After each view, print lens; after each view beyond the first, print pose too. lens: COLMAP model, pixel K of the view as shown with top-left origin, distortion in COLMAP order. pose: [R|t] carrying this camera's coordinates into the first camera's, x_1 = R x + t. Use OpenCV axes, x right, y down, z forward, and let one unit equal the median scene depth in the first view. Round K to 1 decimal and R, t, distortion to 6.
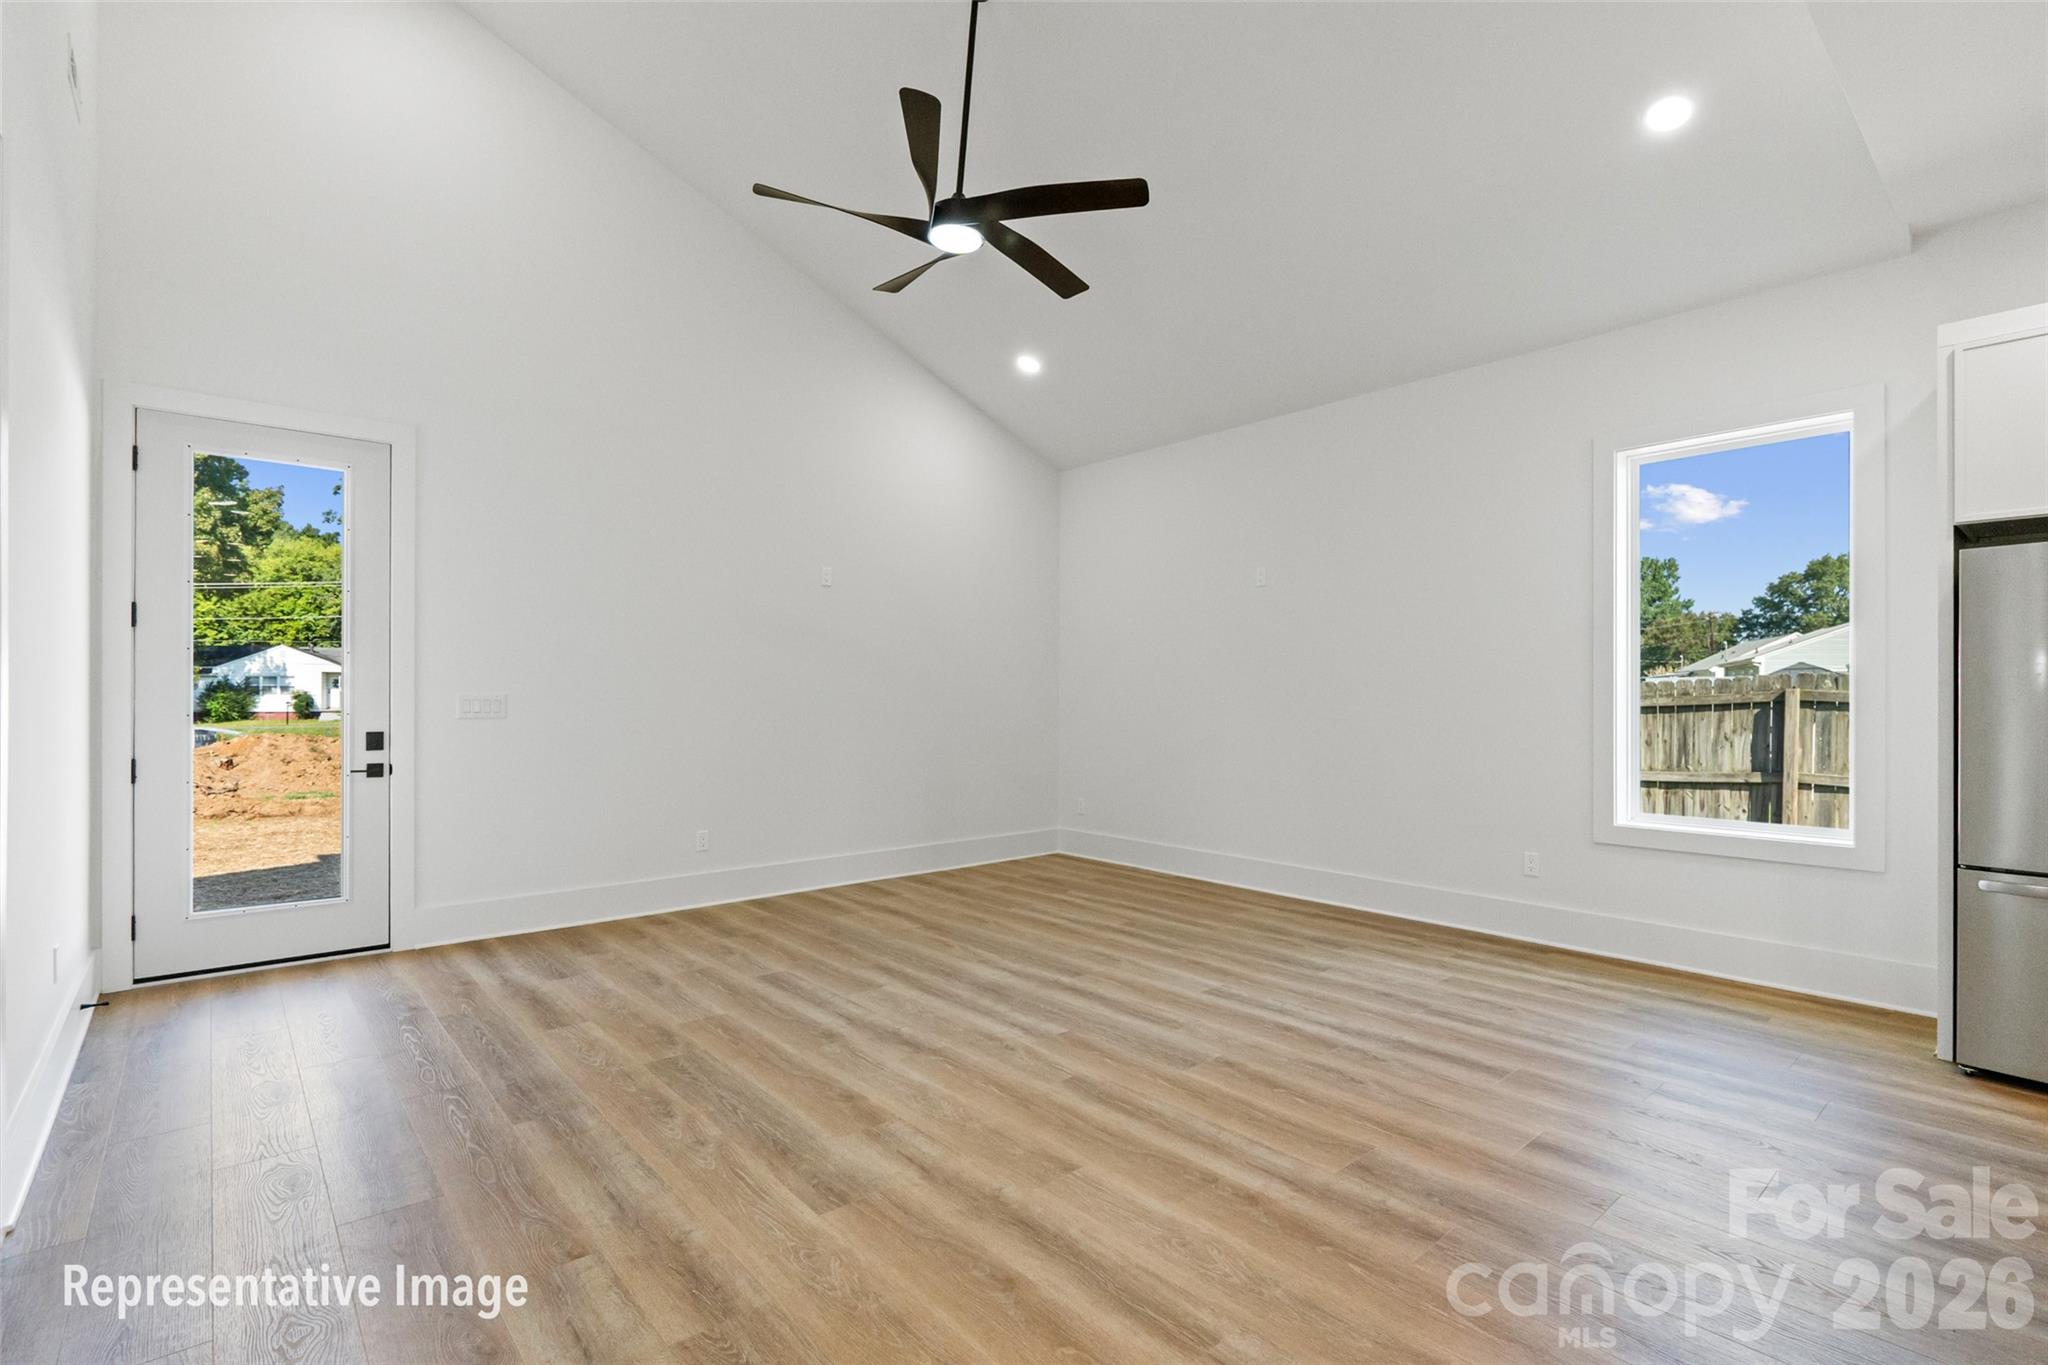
lens RADIAL K [[954.3, 0, 1021.5], [0, 954.3, 686.8], [0, 0, 1]] dist [-0.008736, 0.001256]
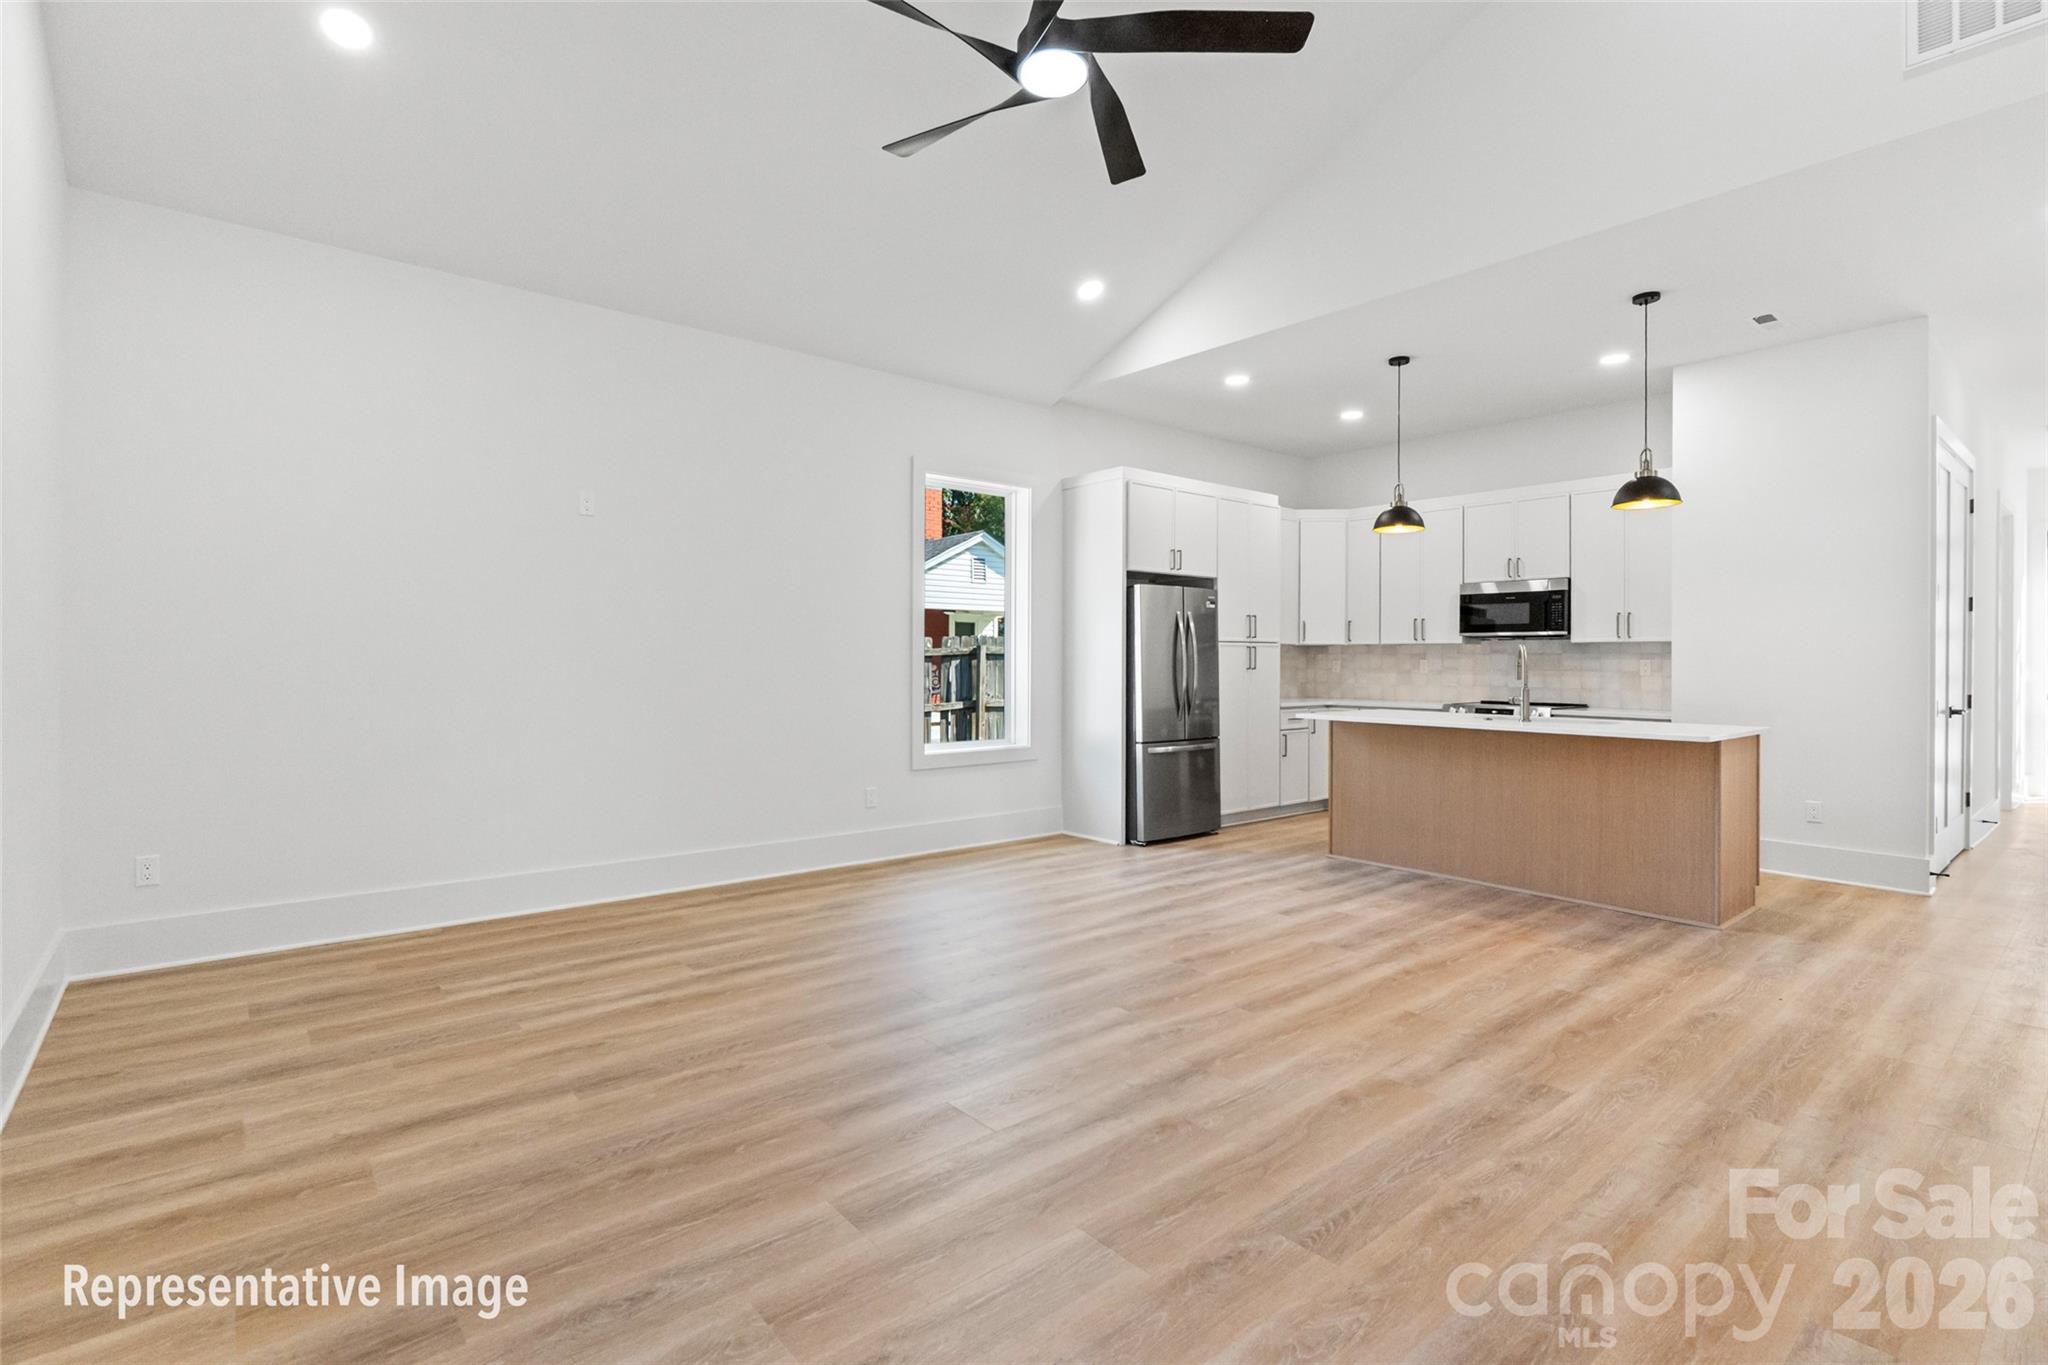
lens RADIAL K [[954.3, 0, 1021.1], [0, 954.3, 656.4], [0, 0, 1]] dist [-0.008736, 0.001256]
pose [[0.017661, -0.001786, 0.999842, -0.774082], [-0.012672, 0.999918, 0.002010, 0.003260], [-0.999764, -0.012705, 0.017636, 0.912808]]
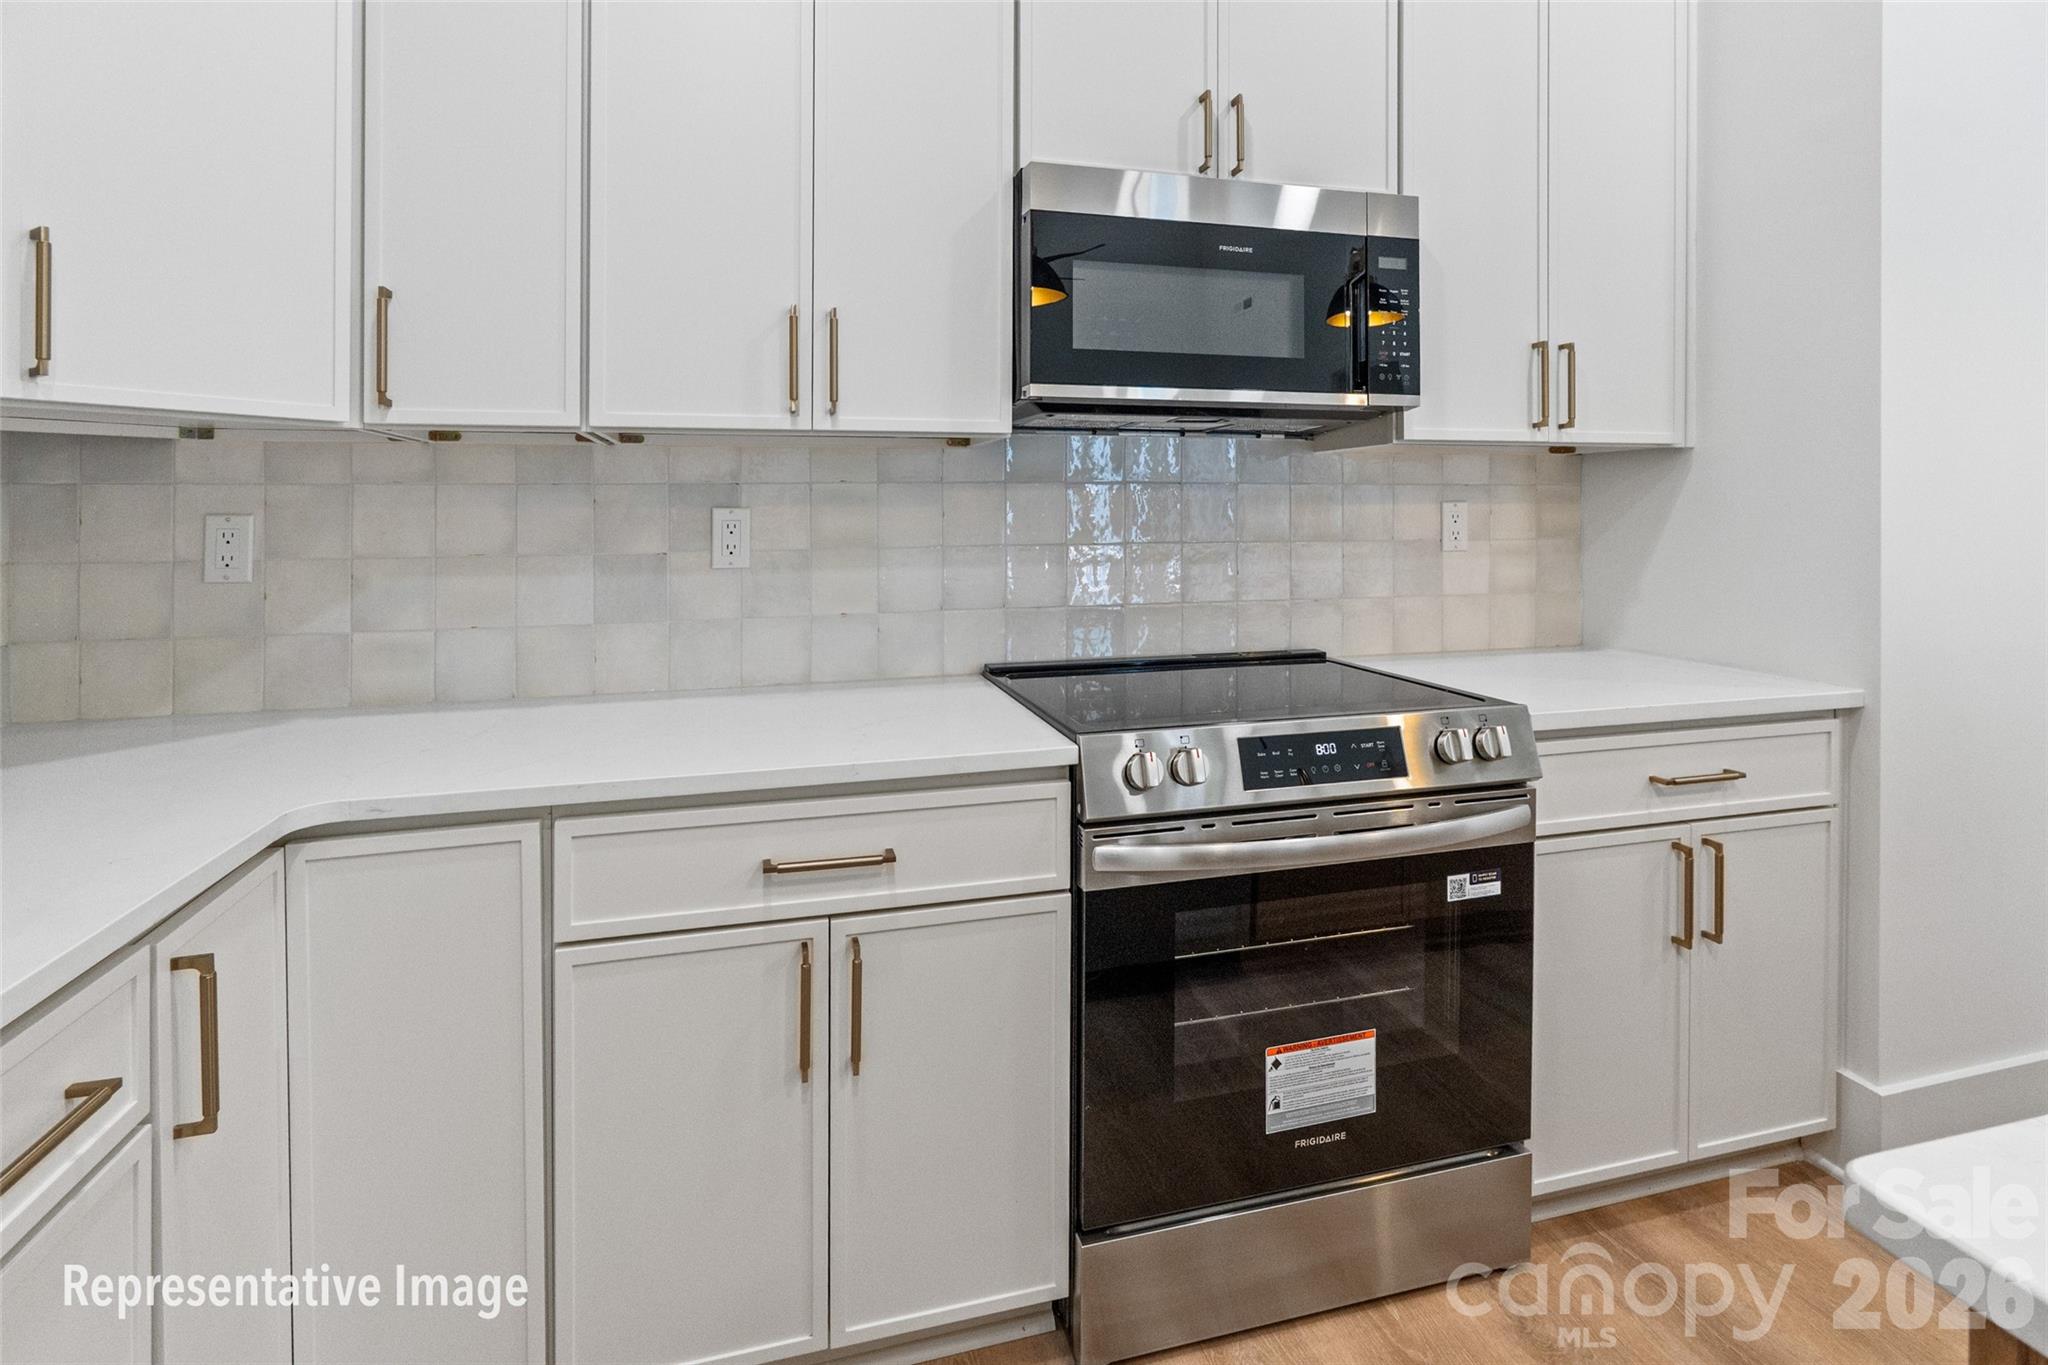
lens RADIAL K [[1012.7, 0, 1021.3], [0, 1012.7, 507.6], [0, 0, 1]] dist [0.005101, 0.000798]
pose [[-0.901322, 0.005530, 0.433114, 0.806177], [0.000076, 0.999920, -0.012610, 0.008604], [-0.433149, -0.011333, -0.901251, 0.508680]]
